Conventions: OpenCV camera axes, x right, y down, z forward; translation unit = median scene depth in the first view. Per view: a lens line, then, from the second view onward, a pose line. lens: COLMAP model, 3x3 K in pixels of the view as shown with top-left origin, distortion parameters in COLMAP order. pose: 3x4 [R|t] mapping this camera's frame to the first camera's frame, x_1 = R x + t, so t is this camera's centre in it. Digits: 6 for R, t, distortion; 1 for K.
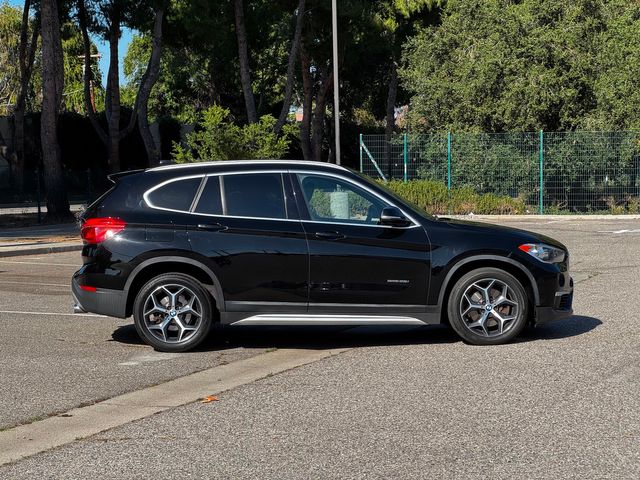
lens RADIAL K [[1425.7, 0, 320.0], [0, 1425.7, 240.0], [0, 0, 1]] dist [-0.139700, 4.393851]
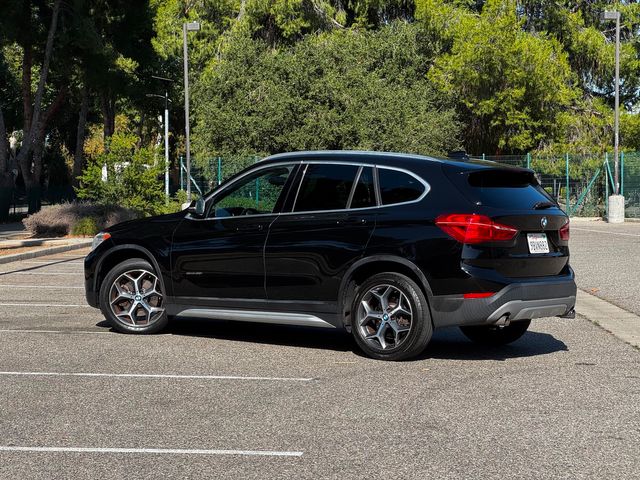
lens RADIAL K [[1425.7, 0, 320.0], [0, 1425.7, 240.0], [0, 0, 1]] dist [-0.139700, 4.393851]
pose [[0.937196, -0.006889, 0.348734, -0.894686], [0.013184, 0.999790, -0.015681, 0.055058], [-0.348553, 0.019294, 0.937091, -0.592977]]
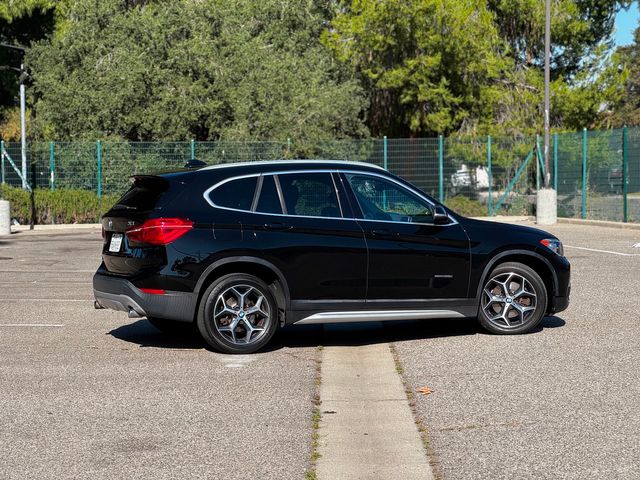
lens RADIAL K [[1425.7, 0, 320.0], [0, 1425.7, 240.0], [0, 0, 1]] dist [-0.139700, 4.393851]
pose [[0.928556, -0.013842, 0.370933, -0.411461], [0.017363, 0.999830, -0.006153, 0.007065], [-0.370785, 0.012154, 0.928639, 0.061786]]
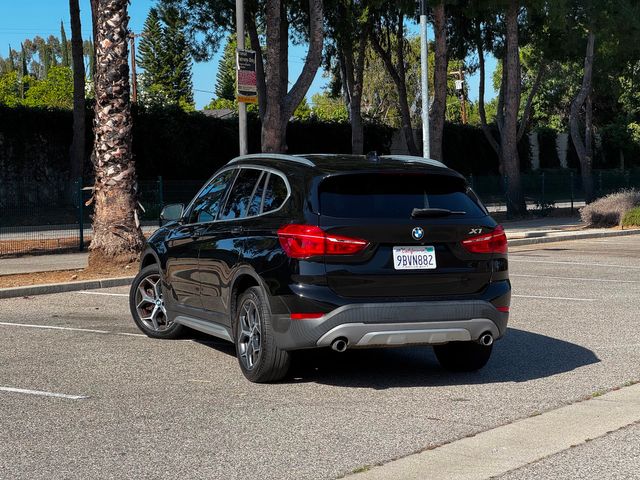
lens RADIAL K [[1419.8, 0, 320.0], [0, 1419.8, 240.0], [0, 0, 1]] dist [0.222242, 0.219697]
pose [[0.978736, 0.001083, -0.205119, -0.346773], [-0.002443, 0.999977, -0.006377, 0.040472], [0.205108, 0.006743, 0.978716, -0.567750]]
